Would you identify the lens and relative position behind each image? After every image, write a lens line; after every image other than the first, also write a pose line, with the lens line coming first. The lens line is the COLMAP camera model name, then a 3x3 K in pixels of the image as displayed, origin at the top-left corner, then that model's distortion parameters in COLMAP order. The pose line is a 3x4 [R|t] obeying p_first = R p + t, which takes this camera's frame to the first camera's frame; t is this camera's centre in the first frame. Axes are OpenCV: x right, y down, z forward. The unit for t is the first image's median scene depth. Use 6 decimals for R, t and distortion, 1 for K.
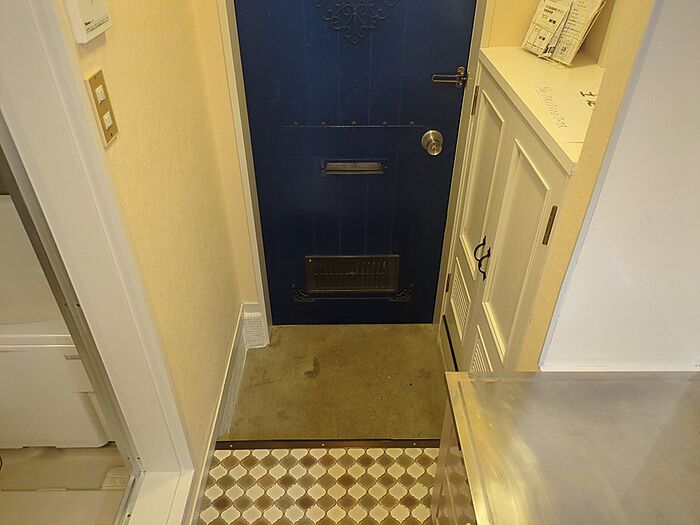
lens RADIAL K [[515.1, 0, 348.2], [0, 515.1, 263.0], [0, 0, 1]] dist [0.017574, 0.002928]
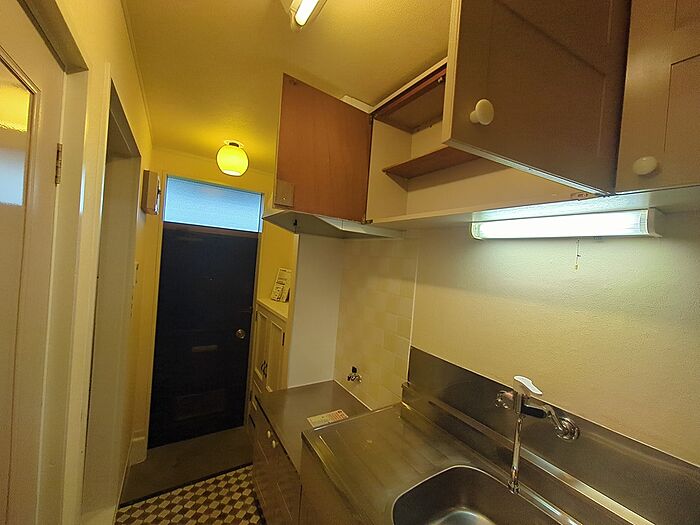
lens RADIAL K [[277.6, 0, 350.6], [0, 277.6, 263.9], [0, 0, 1]] dist [-0.000223, -0.000013]
pose [[0.844275, 0.061390, 0.532382, -0.153426], [0.251552, 0.831781, -0.494836, 0.343953], [-0.473203, 0.551700, 0.686809, -0.472991]]
